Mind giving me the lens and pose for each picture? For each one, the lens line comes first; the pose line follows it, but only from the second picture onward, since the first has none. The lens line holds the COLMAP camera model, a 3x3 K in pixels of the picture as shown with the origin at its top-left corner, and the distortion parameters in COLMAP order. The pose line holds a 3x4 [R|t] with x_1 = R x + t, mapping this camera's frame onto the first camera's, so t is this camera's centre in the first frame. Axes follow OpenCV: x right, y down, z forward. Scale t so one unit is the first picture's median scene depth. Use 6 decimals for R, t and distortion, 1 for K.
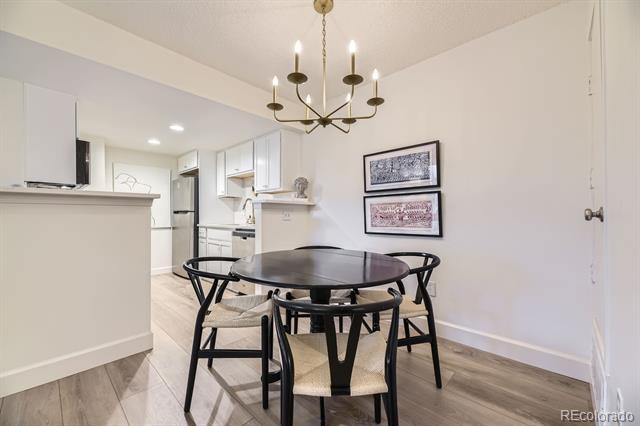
lens RADIAL K [[257.0, 0, 318.2], [0, 257.0, 214.0], [0, 0, 1]] dist [0.022019, -0.007104]
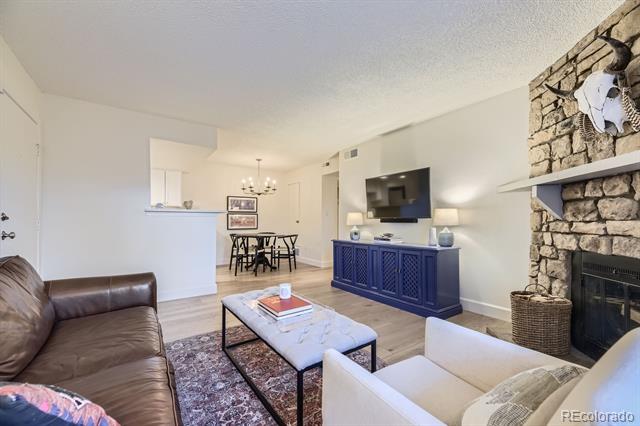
lens RADIAL K [[264.4, 0, 324.7], [0, 264.4, 225.1], [0, 0, 1]] dist [0.000462, -0.000003]
pose [[0.188440, -0.010050, 0.982033, -1.494175], [-0.009417, 0.999883, 0.012039, -0.000117], [-0.982040, -0.011517, 0.188324, -0.233790]]
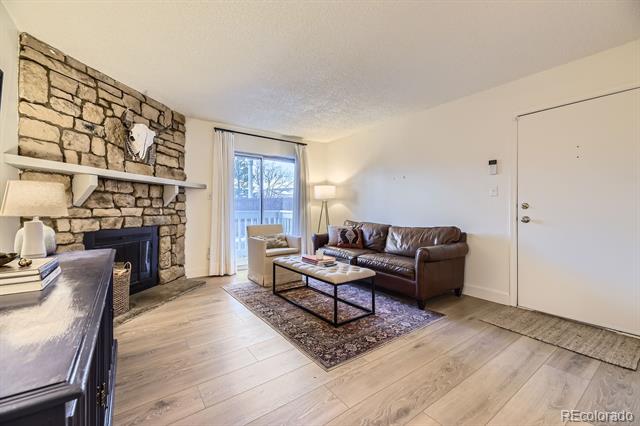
lens RADIAL K [[260.0, 0, 318.7], [0, 260.0, 210.9], [0, 0, 1]] dist [0.020889, -0.006720]
pose [[-0.186440, 0.011576, -0.982398, -0.222885], [0.006422, 0.999924, 0.010564, -0.002130], [0.982445, -0.004339, -0.186500, 0.085618]]
